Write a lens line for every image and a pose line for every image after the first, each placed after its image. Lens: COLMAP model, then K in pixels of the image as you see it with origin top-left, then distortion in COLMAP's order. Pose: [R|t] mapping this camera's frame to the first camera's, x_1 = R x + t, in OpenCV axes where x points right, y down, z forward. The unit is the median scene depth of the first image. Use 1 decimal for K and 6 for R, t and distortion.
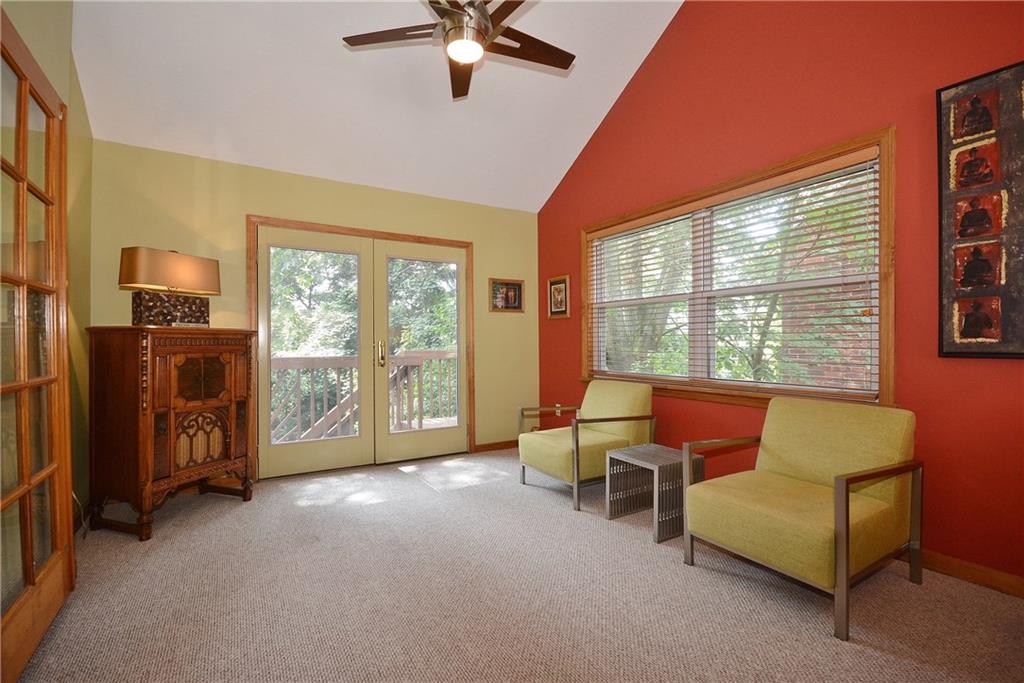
lens RADIAL K [[460.1, 0, 510.6], [0, 460.1, 343.2], [0, 0, 1]] dist [0.000494, -0.000015]
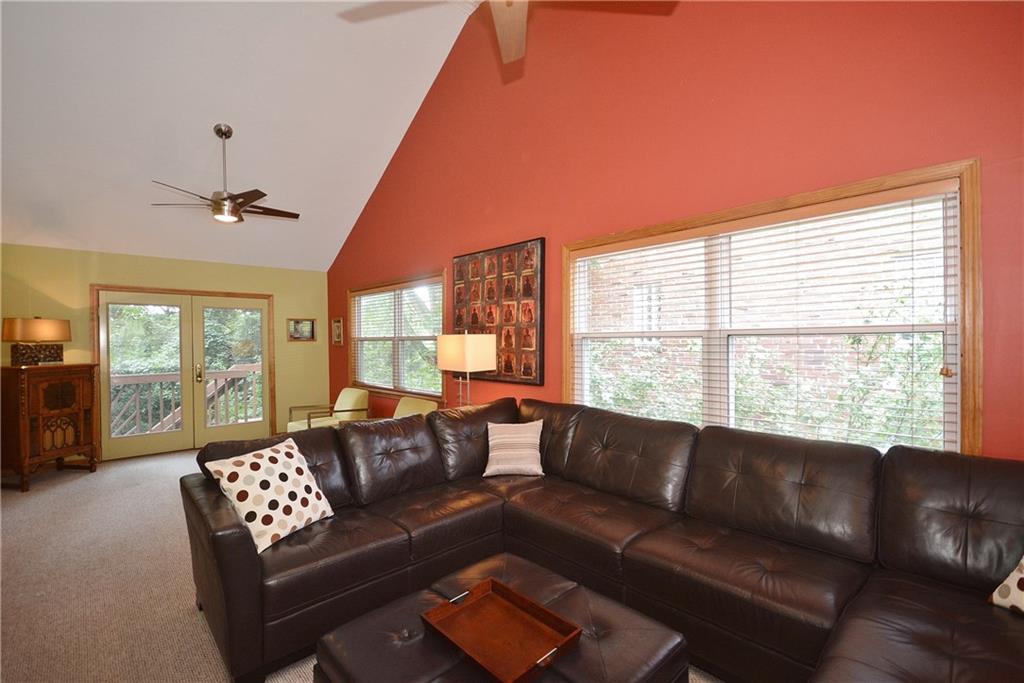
lens RADIAL K [[451.1, 0, 517.1], [0, 451.1, 341.9], [0, 0, 1]] dist [0.001482, -0.010307]
pose [[0.971094, -0.007588, 0.238577, 0.508189], [0.007270, 0.999971, 0.002212, -0.103262], [-0.238587, -0.000413, 0.971121, -0.889223]]
